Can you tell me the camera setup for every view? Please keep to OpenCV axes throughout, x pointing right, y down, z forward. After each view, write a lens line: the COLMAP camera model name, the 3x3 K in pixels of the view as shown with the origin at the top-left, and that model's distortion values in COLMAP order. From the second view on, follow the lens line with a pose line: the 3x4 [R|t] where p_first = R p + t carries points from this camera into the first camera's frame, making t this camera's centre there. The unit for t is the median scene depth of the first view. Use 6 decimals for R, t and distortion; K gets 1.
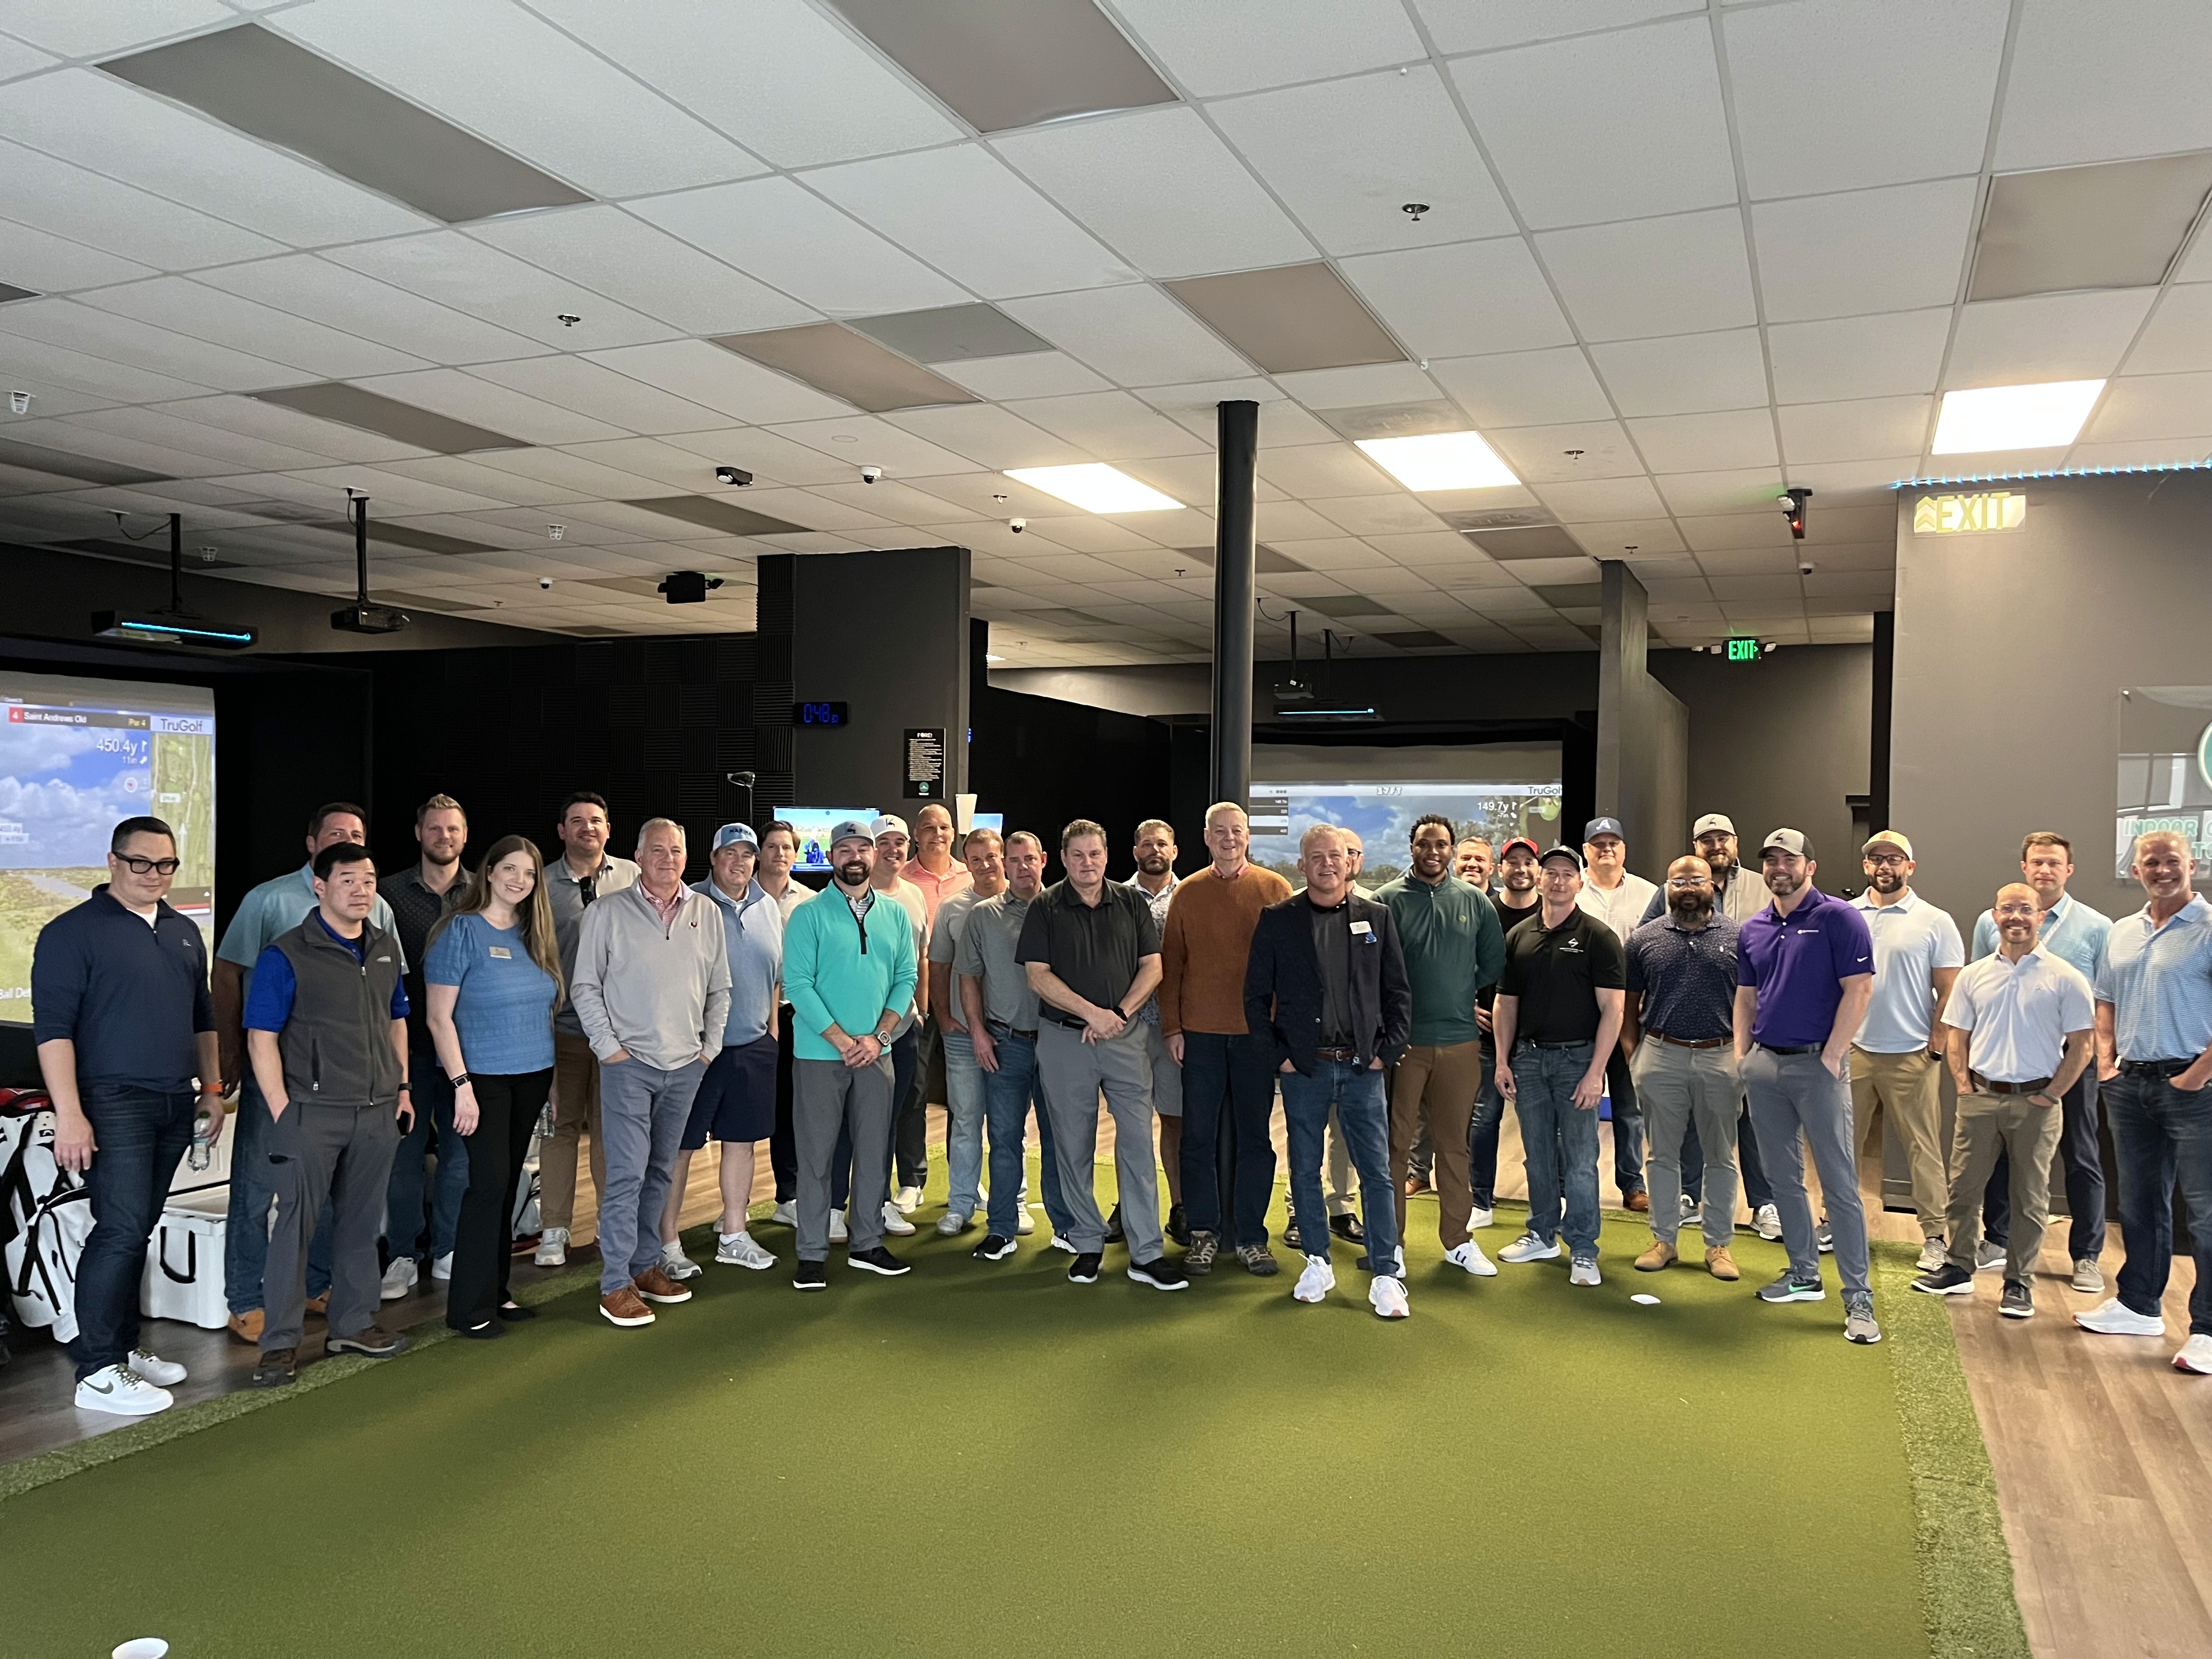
lens RADIAL K [[1685.1, 0, 1106.0], [0, 1685.1, 829.5], [0, 0, 1]] dist [0.029560, -0.000949]
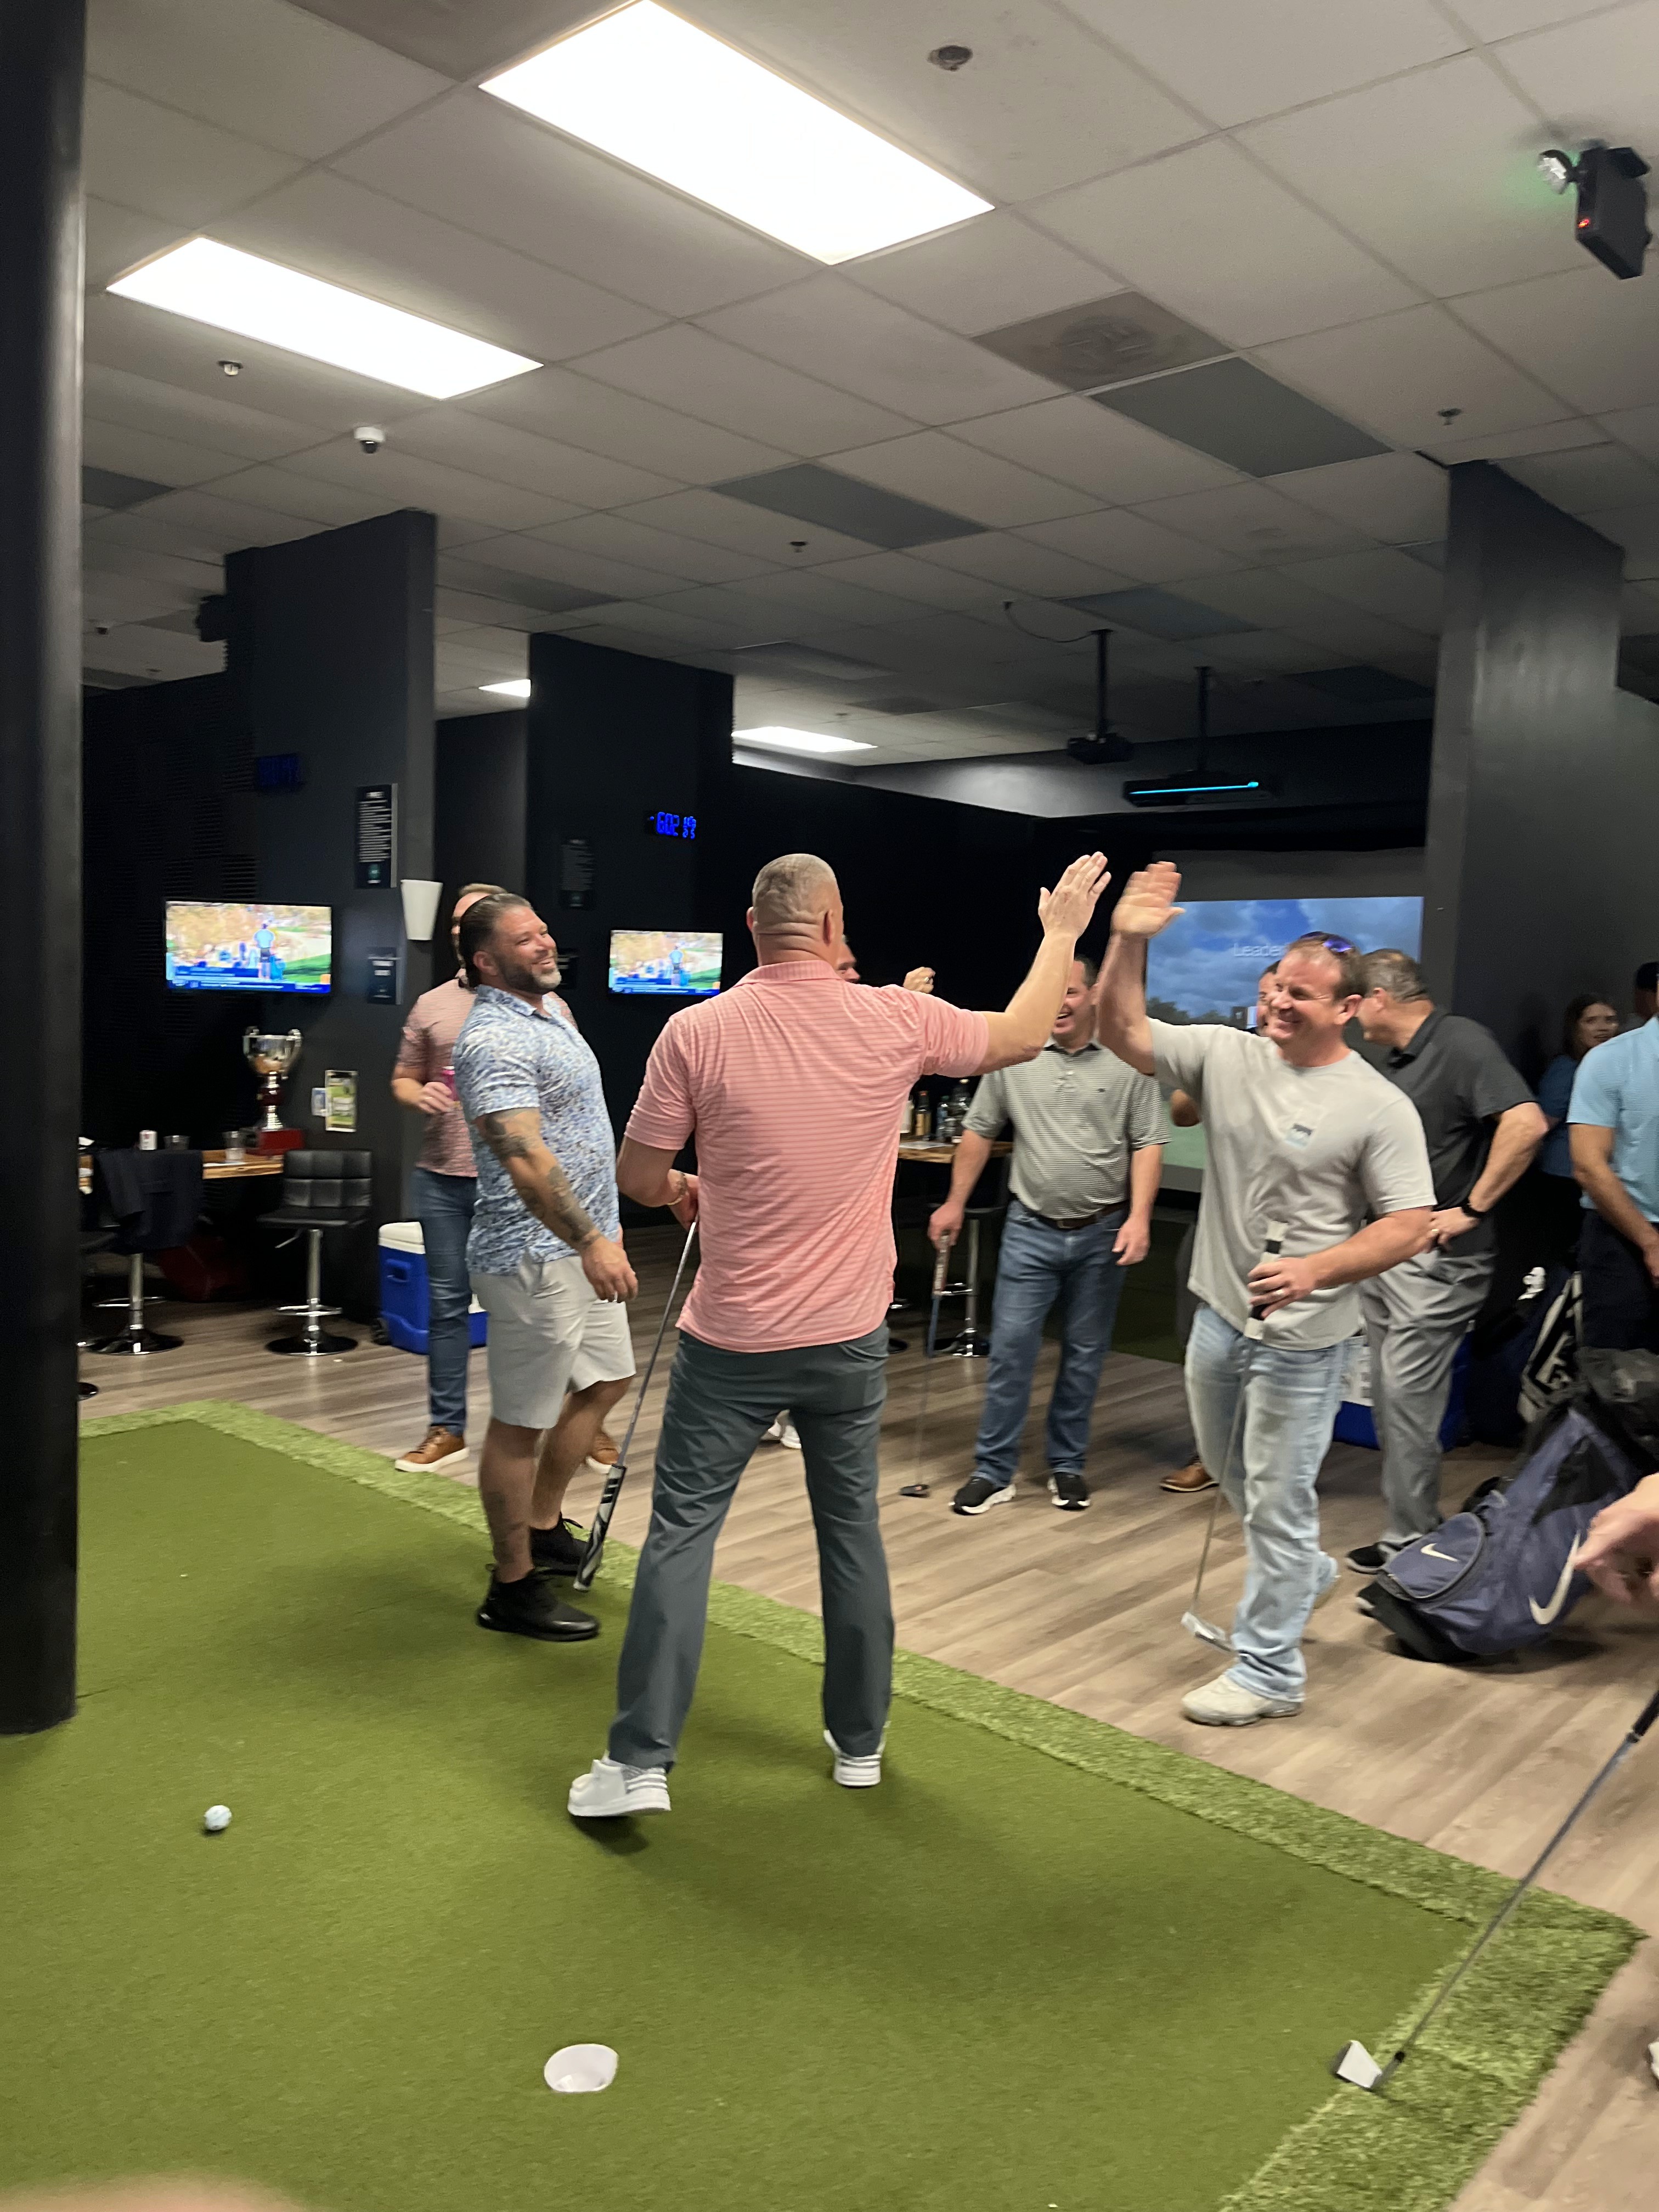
lens RADIAL K [[1673.8, 0, 870.9], [0, 1673.8, 1104.9], [0, 0, 1]] dist [-0.002495, -0.002387]
pose [[0.951362, 0.036942, -0.305851, 0.279772], [-0.017057, 0.997578, 0.067434, 0.019247], [0.307602, -0.058938, 0.949688, 0.381634]]
